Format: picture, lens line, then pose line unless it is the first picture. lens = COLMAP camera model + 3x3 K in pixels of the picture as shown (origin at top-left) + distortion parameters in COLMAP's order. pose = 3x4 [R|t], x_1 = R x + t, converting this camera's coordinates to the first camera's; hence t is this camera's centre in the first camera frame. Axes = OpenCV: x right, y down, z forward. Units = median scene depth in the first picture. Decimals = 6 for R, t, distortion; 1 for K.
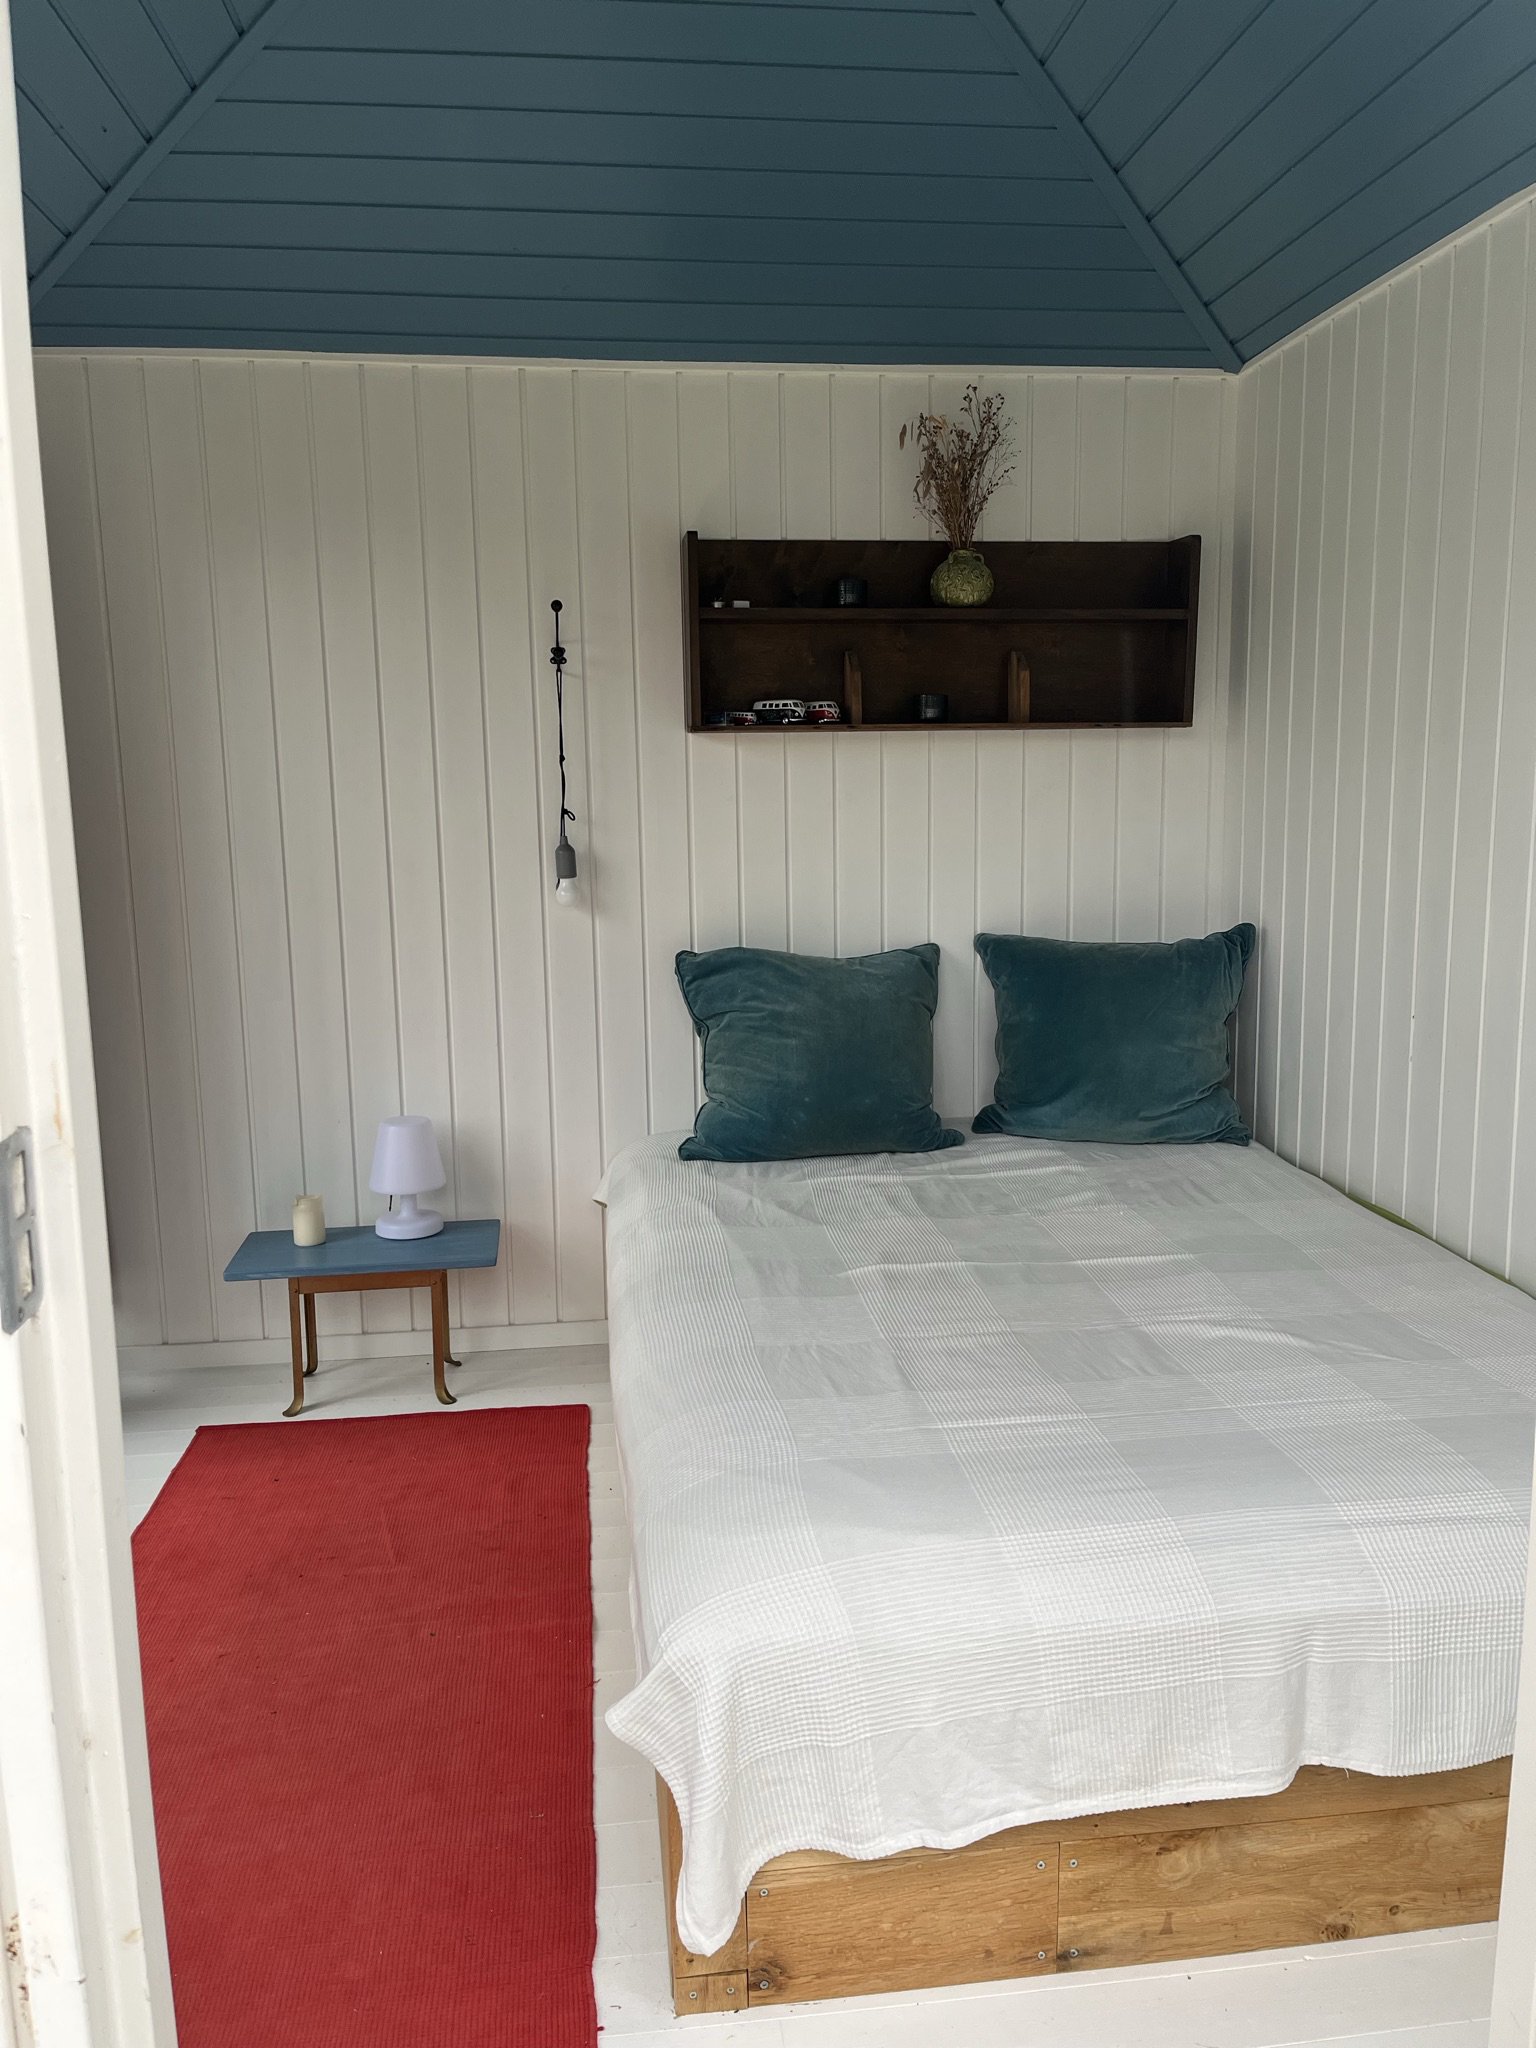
lens RADIAL K [[1525.5, 0, 759.1], [0, 1525.5, 1036.4], [0, 0, 1]] dist [0.086042, -0.155774]
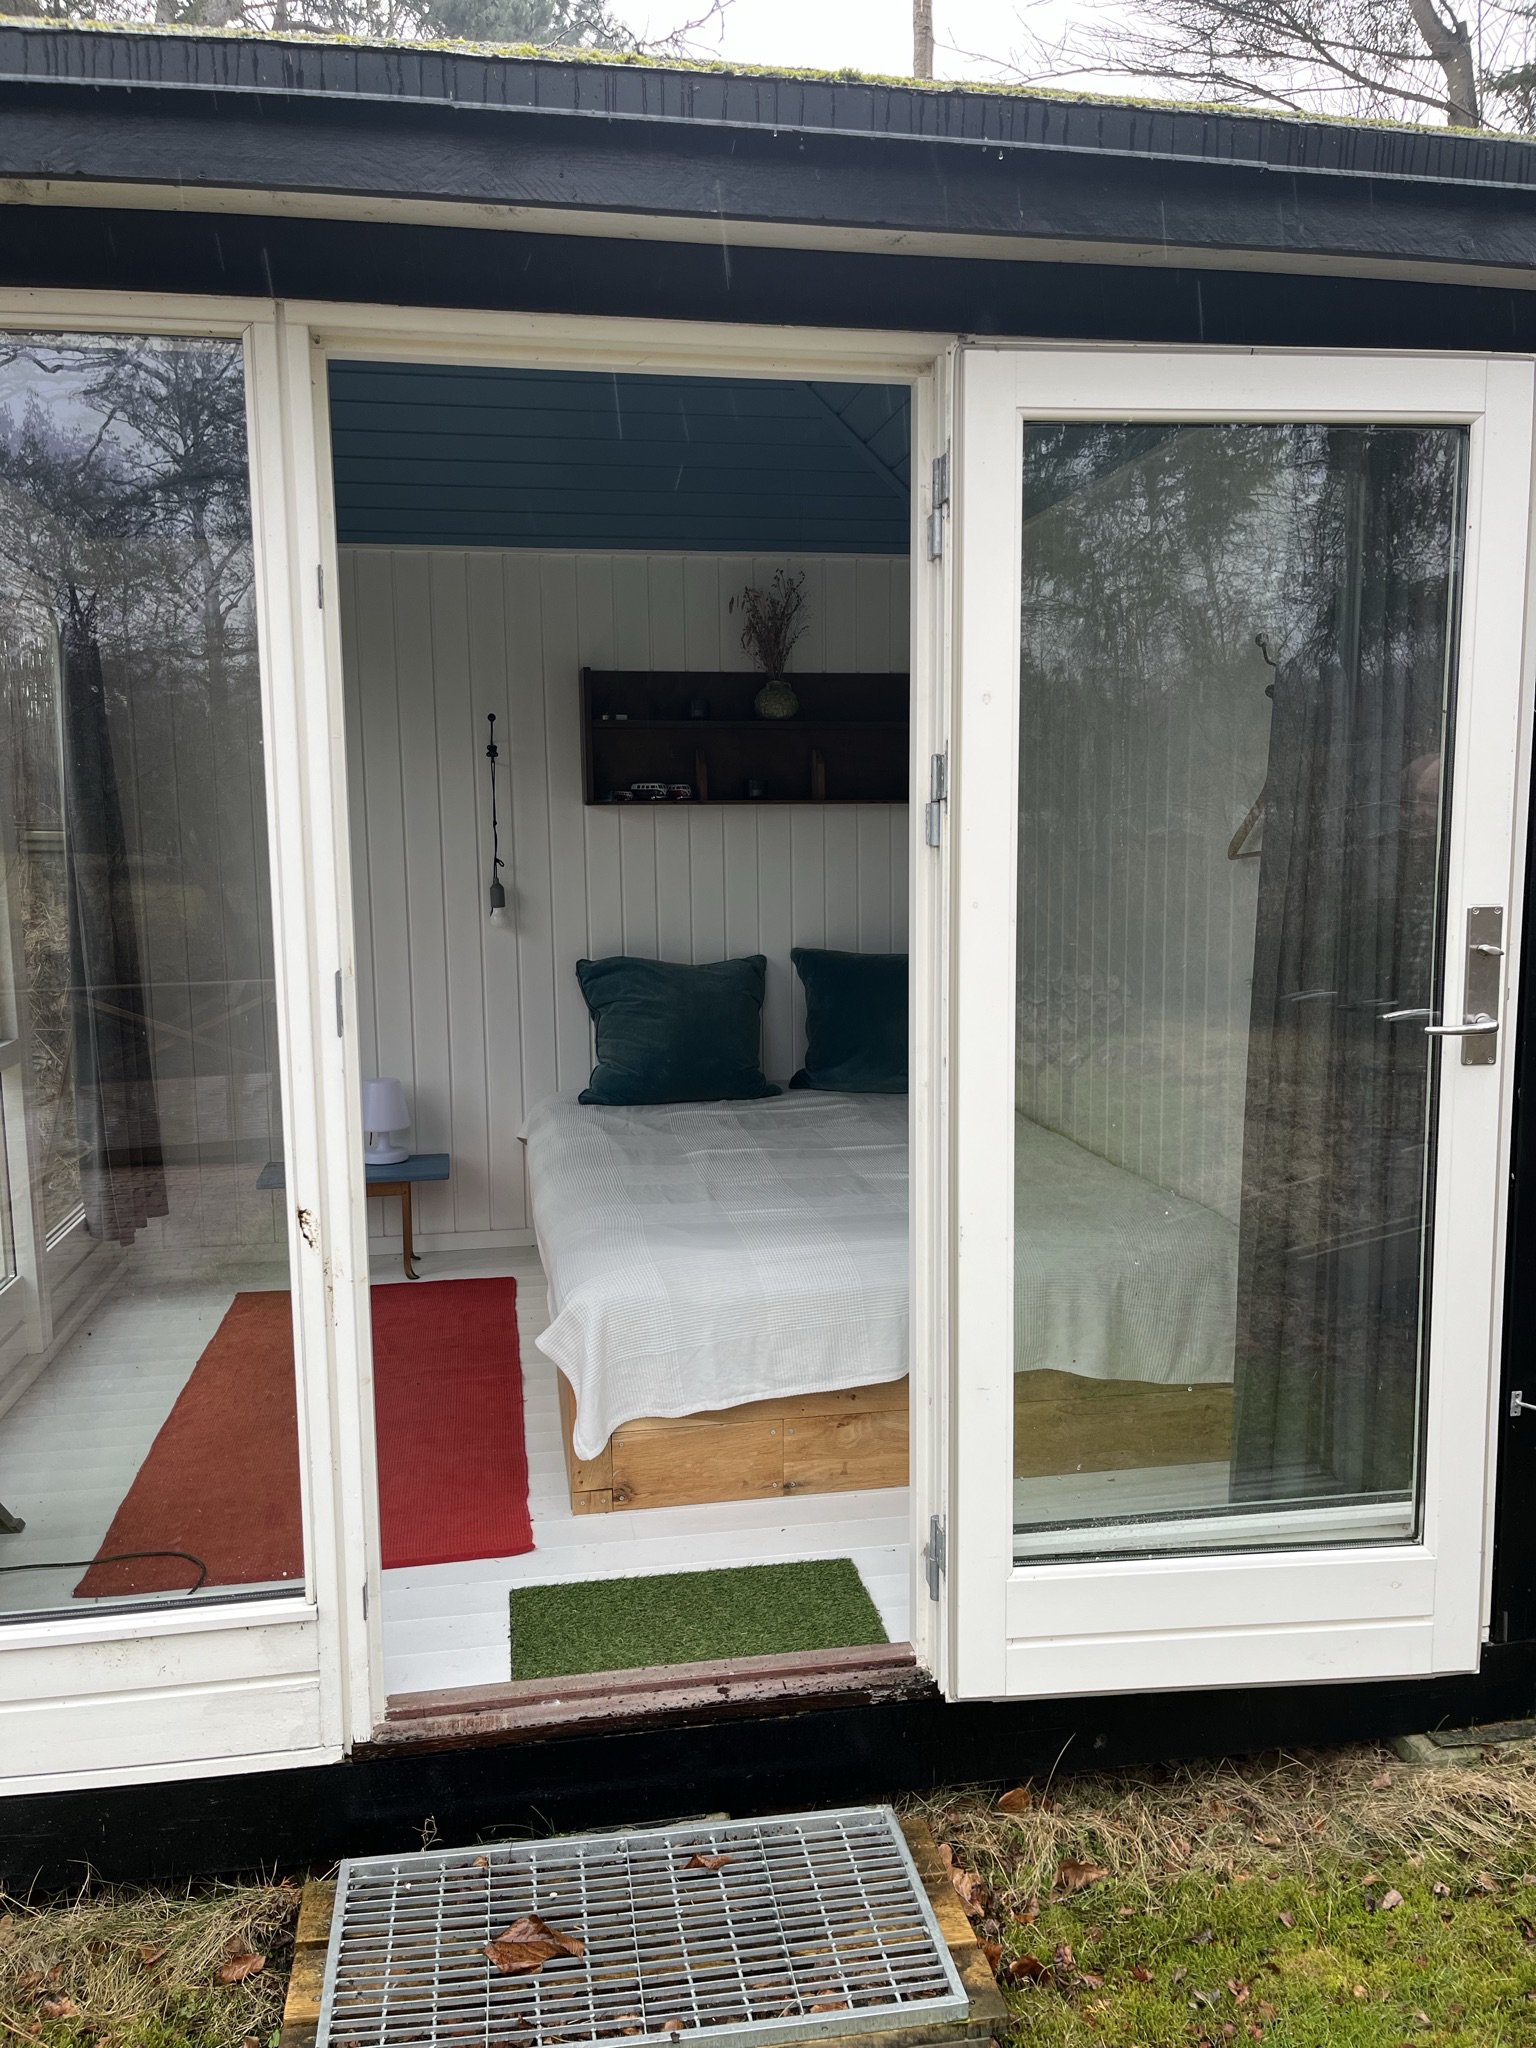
lens RADIAL K [[1525.5, 0, 759.1], [0, 1525.5, 1036.4], [0, 0, 1]] dist [0.086042, -0.155774]
pose [[0.998193, -0.004130, 0.059950, 0.030155], [0.006047, 0.999475, -0.031825, 0.063979], [-0.059787, 0.032130, 0.997694, -0.432348]]
